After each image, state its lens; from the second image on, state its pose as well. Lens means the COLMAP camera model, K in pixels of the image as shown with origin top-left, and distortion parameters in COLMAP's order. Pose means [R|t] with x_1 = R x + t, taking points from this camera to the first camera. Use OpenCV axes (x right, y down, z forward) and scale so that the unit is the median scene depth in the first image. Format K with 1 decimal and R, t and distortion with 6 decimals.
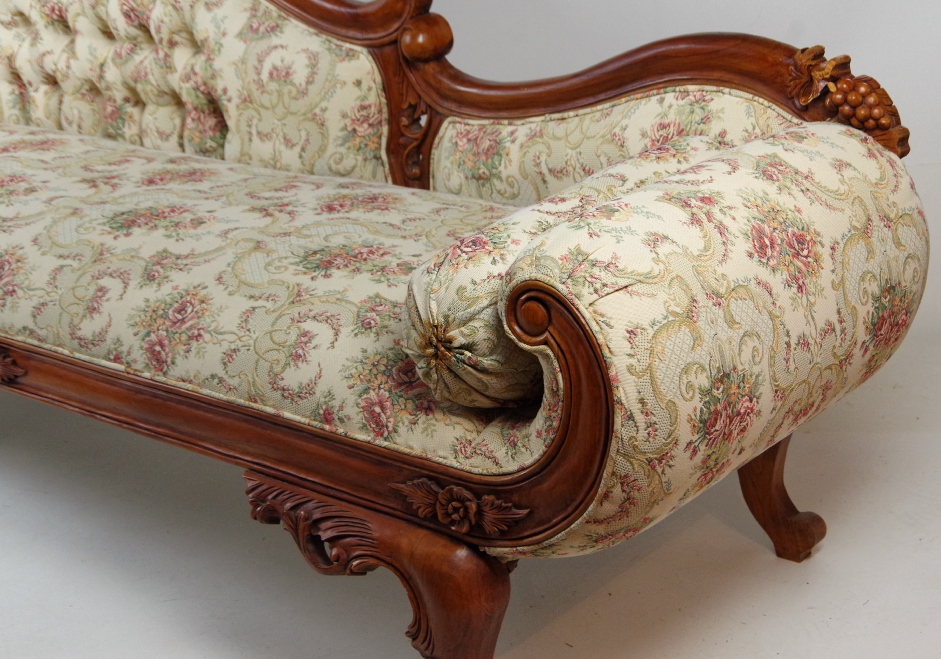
lens RADIAL K [[1764.0, 0, 469.9], [0, 1764.0, 335.3], [0, 0, 1]] dist [0.045697, 0.000000]
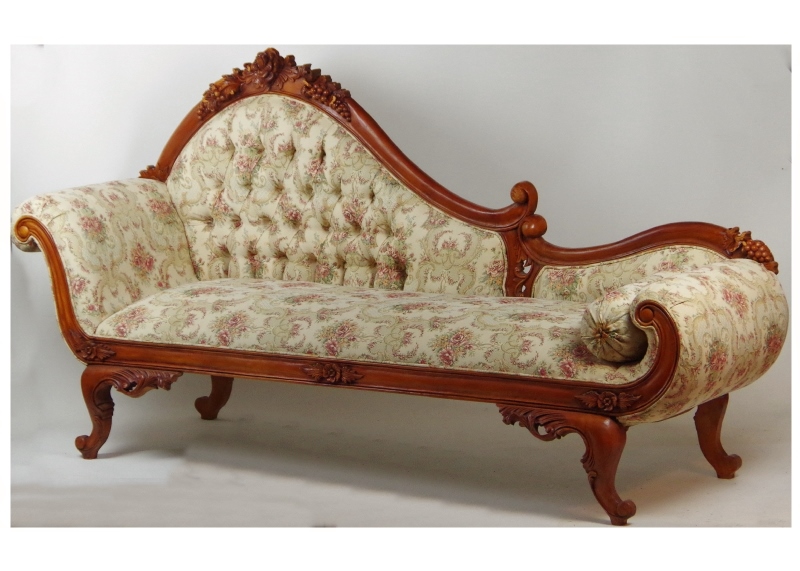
lens RADIAL K [[2977.5, 0, 368.4], [0, 2977.5, 307.0], [0, 0, 1]] dist [0.334957, 0.000000]
pose [[0.989837, 0.018635, 0.140980, -0.697992], [0.008411, 0.981968, -0.188858, 0.567437], [-0.141957, 0.188124, 0.971832, -2.276086]]
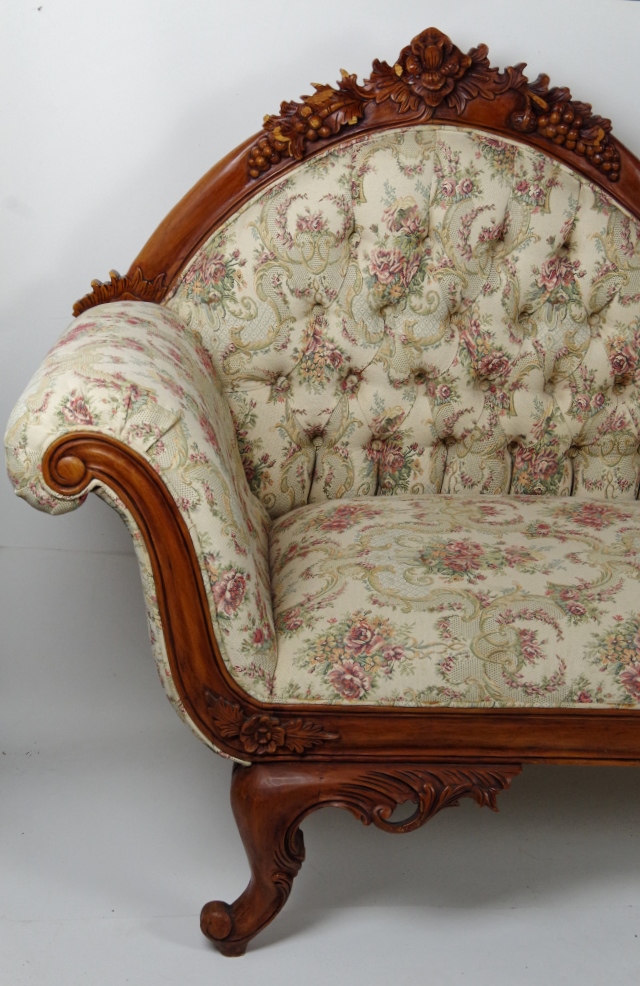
lens RADIAL K [[1442.9, 0, 347.8], [0, 1442.9, 512.3], [0, 0, 1]] dist [0.035146, 0.000000]
pose [[0.723335, -0.133700, 0.677429, -0.971682], [0.151618, 0.987885, 0.033080, -0.174551], [-0.673645, 0.078783, 0.734844, 0.615665]]
